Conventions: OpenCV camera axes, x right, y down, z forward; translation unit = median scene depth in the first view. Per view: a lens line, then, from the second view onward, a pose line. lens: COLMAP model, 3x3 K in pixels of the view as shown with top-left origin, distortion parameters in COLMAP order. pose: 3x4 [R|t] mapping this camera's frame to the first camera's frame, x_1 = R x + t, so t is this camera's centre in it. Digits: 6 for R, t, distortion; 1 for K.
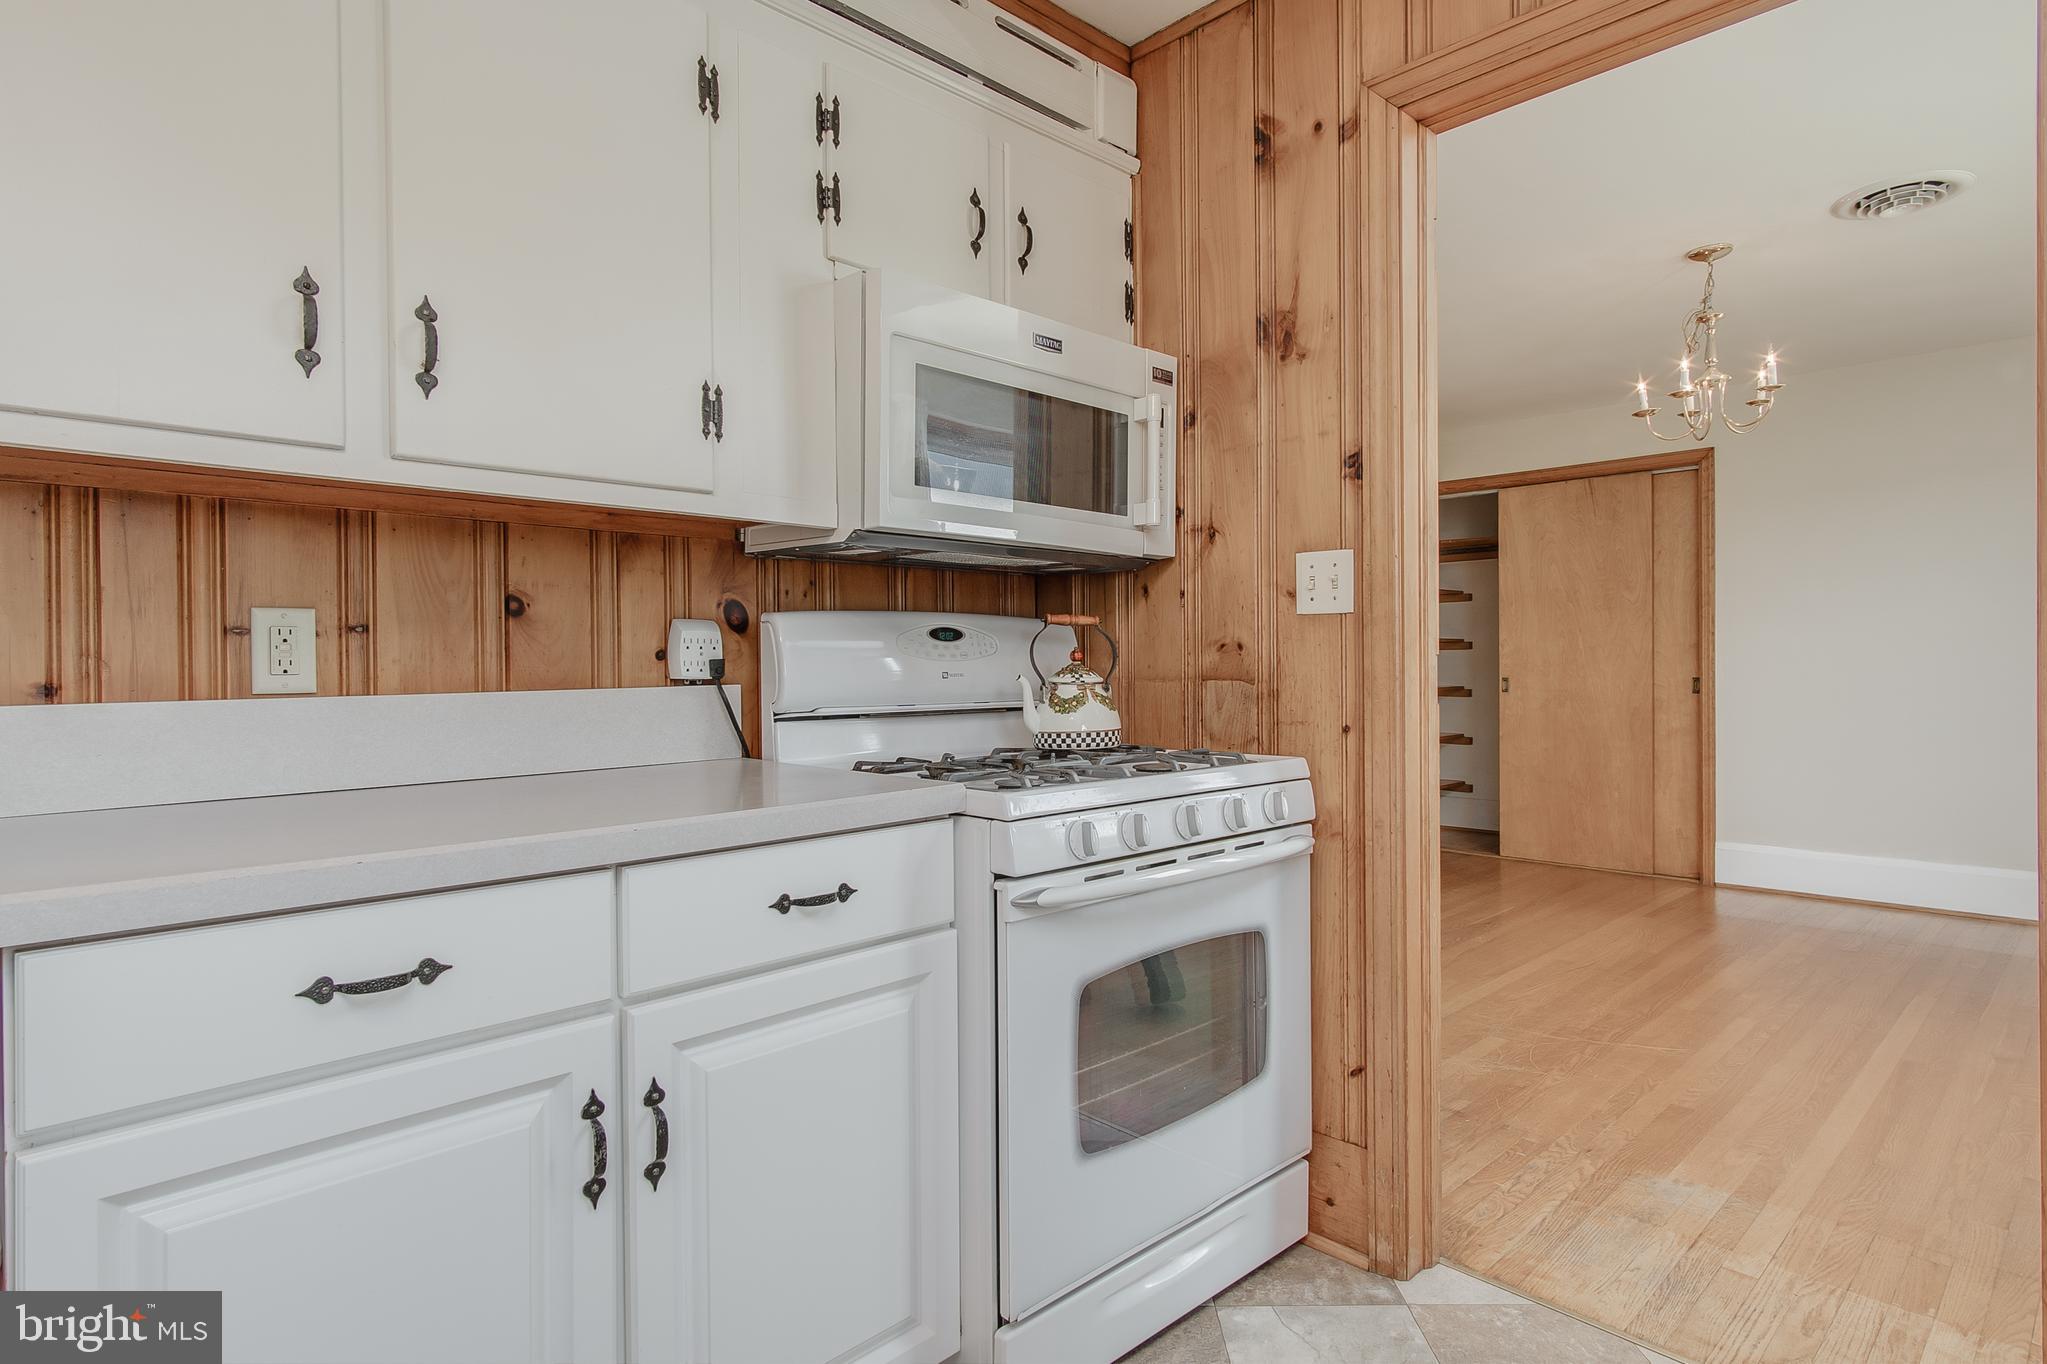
lens RADIAL K [[1093.9, 0, 1022.3], [0, 1093.9, 664.4], [0, 0, 1]] dist [0.002946, 0.001464]
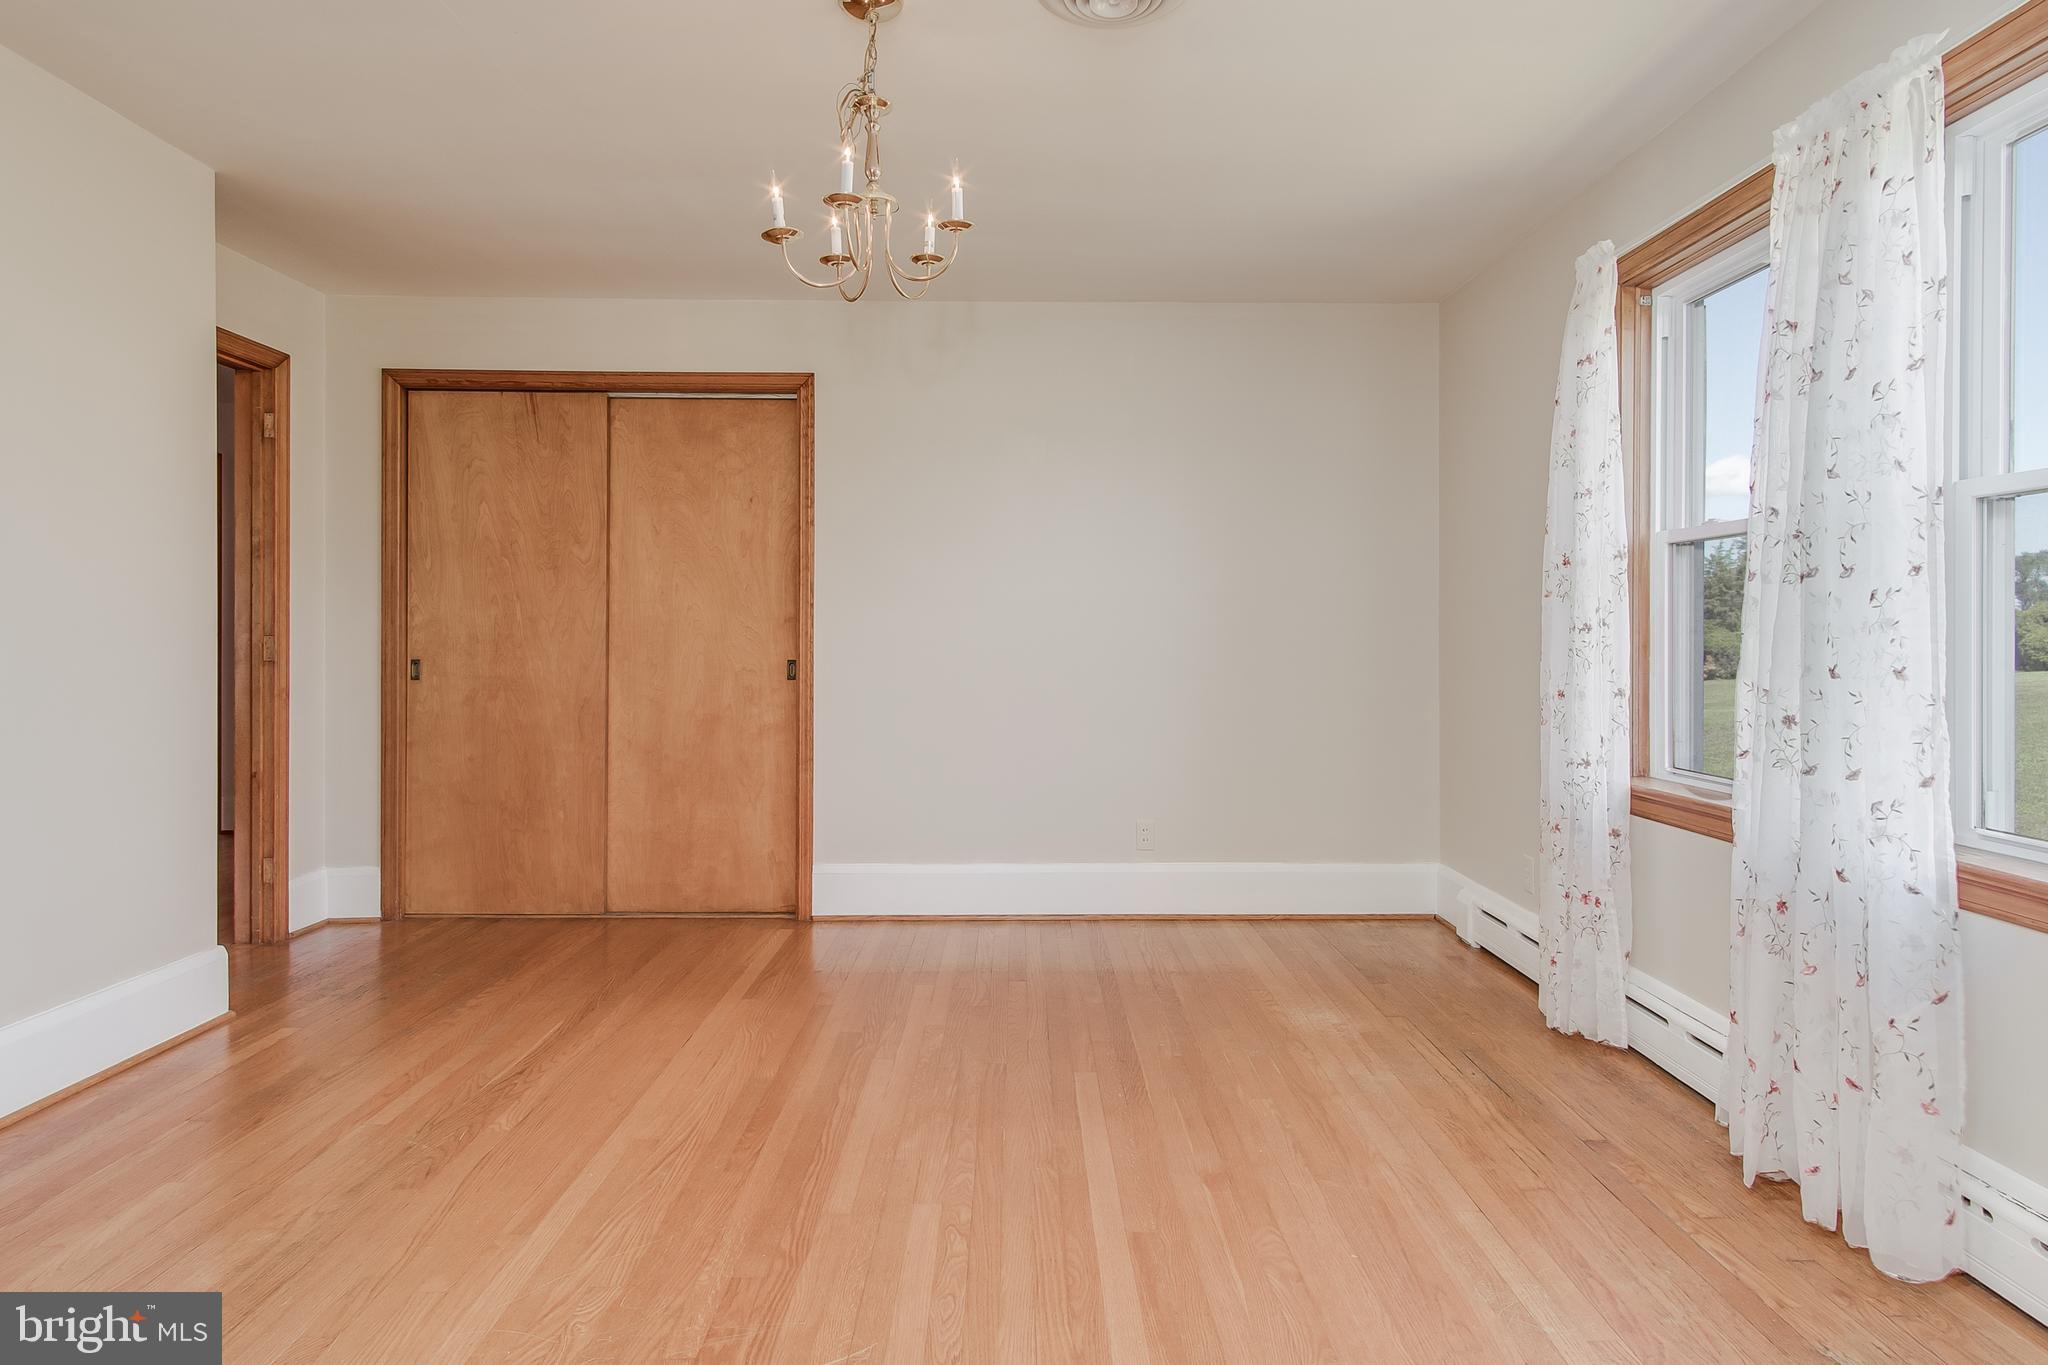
lens RADIAL K [[1094.5, 0, 1022.4], [0, 1094.5, 641.4], [0, 0, 1]] dist [0.002946, 0.001464]
pose [[0.684142, 0.006605, 0.729319, 0.152152], [-0.007256, 0.999971, -0.002250, -0.001056], [-0.729313, -0.003753, 0.684170, 0.339879]]
